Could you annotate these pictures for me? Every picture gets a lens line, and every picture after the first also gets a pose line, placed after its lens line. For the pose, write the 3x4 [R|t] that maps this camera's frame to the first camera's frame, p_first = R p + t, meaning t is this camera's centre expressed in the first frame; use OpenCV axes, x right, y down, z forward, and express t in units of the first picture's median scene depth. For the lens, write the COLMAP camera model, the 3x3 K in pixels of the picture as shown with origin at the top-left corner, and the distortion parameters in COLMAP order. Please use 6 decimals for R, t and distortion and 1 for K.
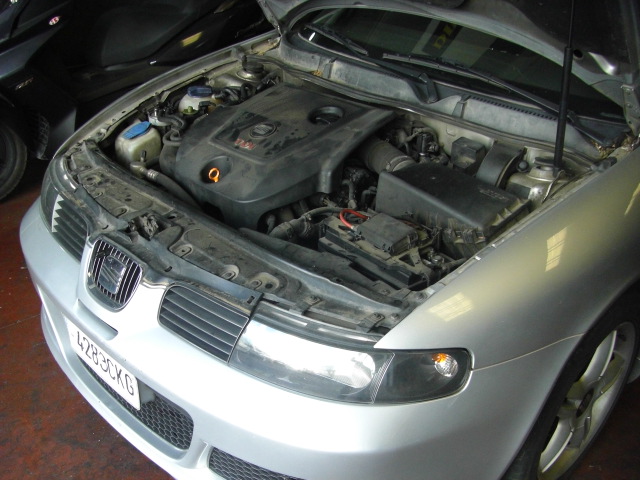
lens RADIAL K [[744.1, 0, 299.1], [0, 744.1, 313.7], [0, 0, 1]] dist [-0.141337, -0.027281]
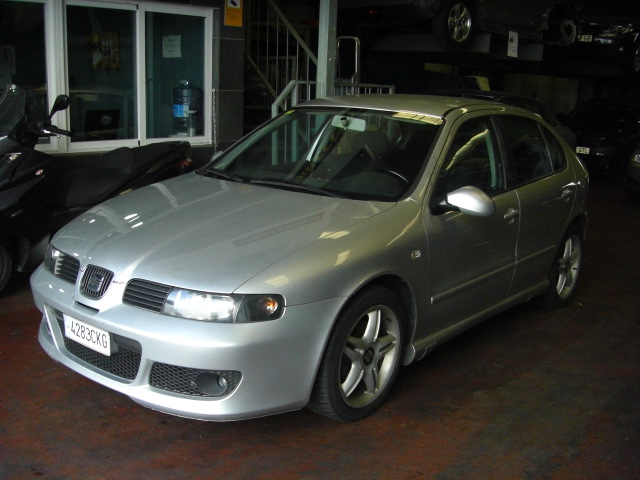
lens RADIAL K [[766.5, 0, 320.0], [0, 766.5, 240.0], [0, 0, 1]] dist [-0.209025, 0.002700]
pose [[0.991313, -0.018642, 0.130200, 0.048758], [0.062457, 0.937897, -0.341246, 0.471650], [-0.115753, 0.346414, 0.930913, -0.753747]]
